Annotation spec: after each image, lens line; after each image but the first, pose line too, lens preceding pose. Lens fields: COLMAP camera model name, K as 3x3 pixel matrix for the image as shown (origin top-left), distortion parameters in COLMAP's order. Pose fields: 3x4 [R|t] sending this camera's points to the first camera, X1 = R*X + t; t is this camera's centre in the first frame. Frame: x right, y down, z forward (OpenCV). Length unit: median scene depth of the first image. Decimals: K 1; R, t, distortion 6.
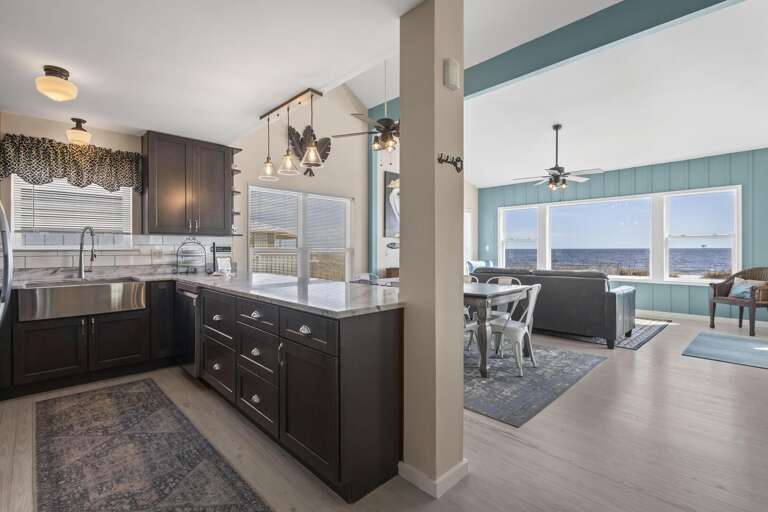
lens RADIAL K [[353.7, 0, 379.1], [0, 353.7, 250.2], [0, 0, 1]] dist [0.011088, -0.001689]
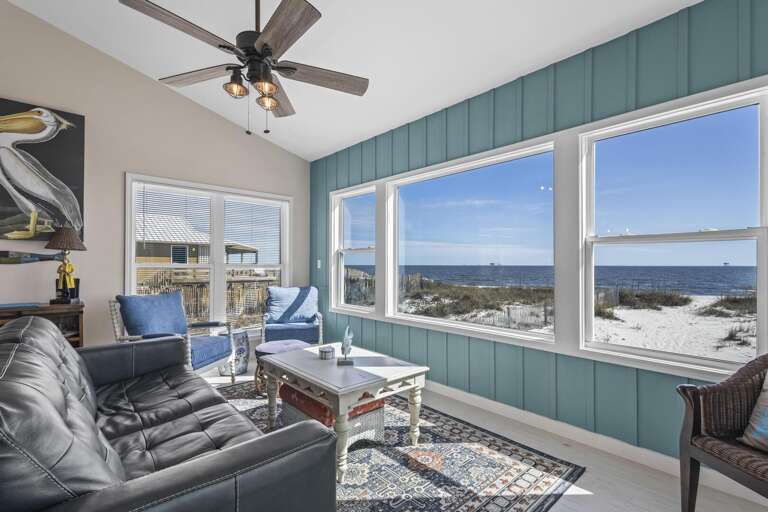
lens RADIAL K [[353.7, 0, 380.4], [0, 353.7, 262.1], [0, 0, 1]] dist [0.011088, -0.001689]
pose [[0.999556, 0.004785, -0.029425, 0.946859], [-0.005133, 0.999917, -0.011780, -0.006561], [0.029366, 0.011926, 0.999498, 0.959114]]
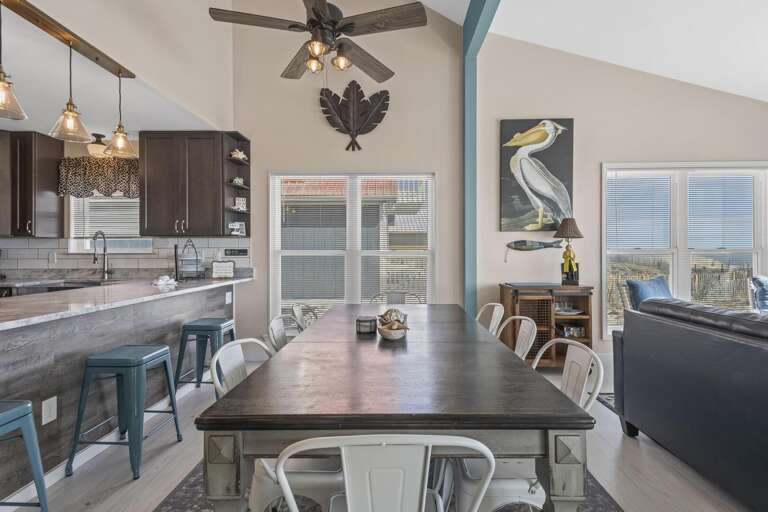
lens RADIAL K [[353.7, 0, 388.3], [0, 353.7, 252.5], [0, 0, 1]] dist [0.011088, -0.001689]
pose [[0.715863, 0.001370, -0.698240, 0.503642], [0.000891, 0.999995, 0.002875, -0.005230], [0.698241, -0.002681, 0.715858, 0.746378]]
